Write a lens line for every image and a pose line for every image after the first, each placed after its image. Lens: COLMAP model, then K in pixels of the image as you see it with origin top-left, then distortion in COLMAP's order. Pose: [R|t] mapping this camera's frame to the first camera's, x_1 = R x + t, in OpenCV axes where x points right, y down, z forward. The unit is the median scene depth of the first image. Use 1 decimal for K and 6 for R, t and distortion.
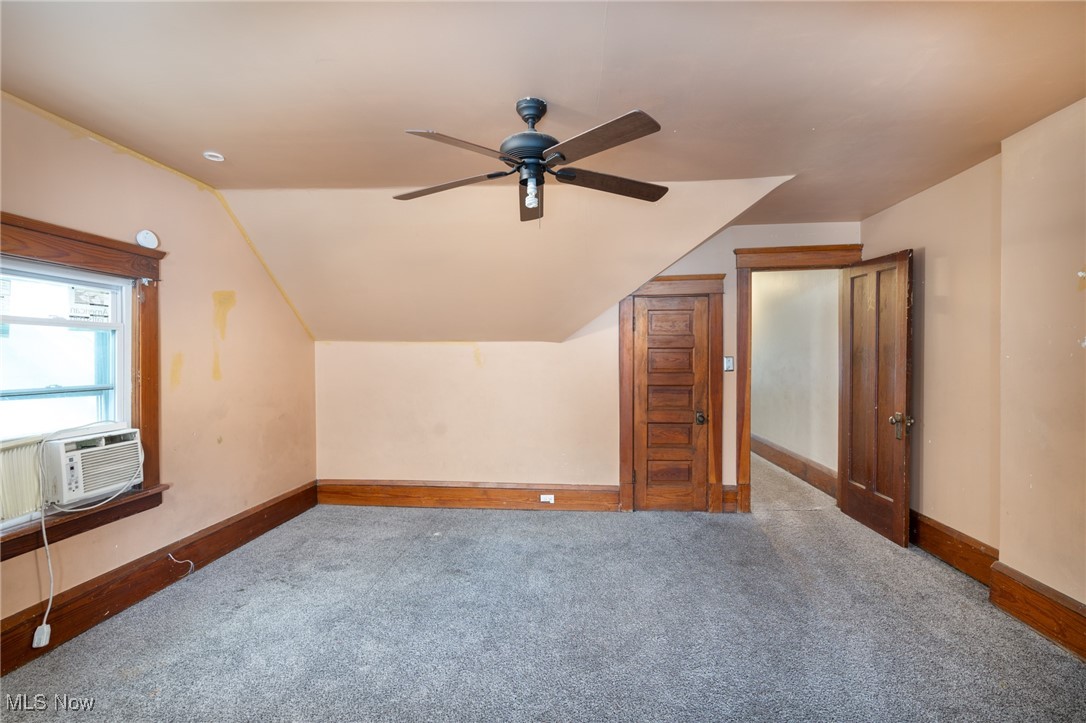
lens RADIAL K [[494.9, 0, 544.2], [0, 494.9, 357.5], [0, 0, 1]] dist [-0.002343, 0.000034]
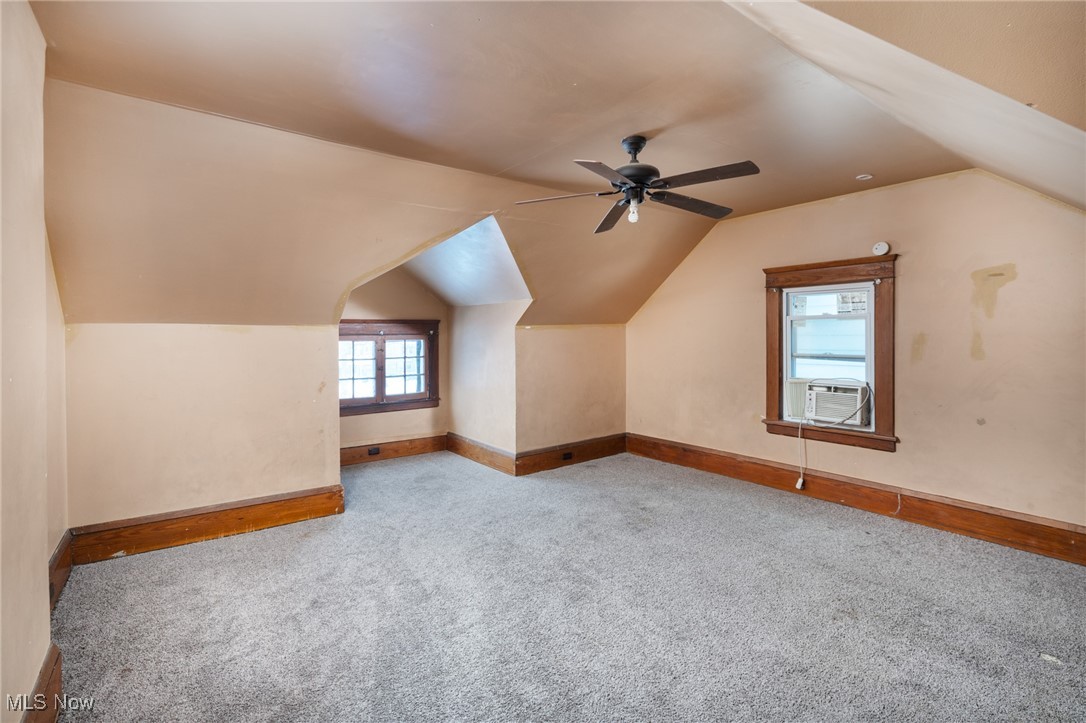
lens RADIAL K [[508.3, 0, 536.2], [0, 508.3, 339.1], [0, 0, 1]] dist [-0.001140, -0.000095]
pose [[-0.747111, 0.002224, -0.664695, 0.868904], [-0.002185, 0.999981, 0.005802, -0.000516], [0.664695, 0.005787, -0.747092, 1.501841]]
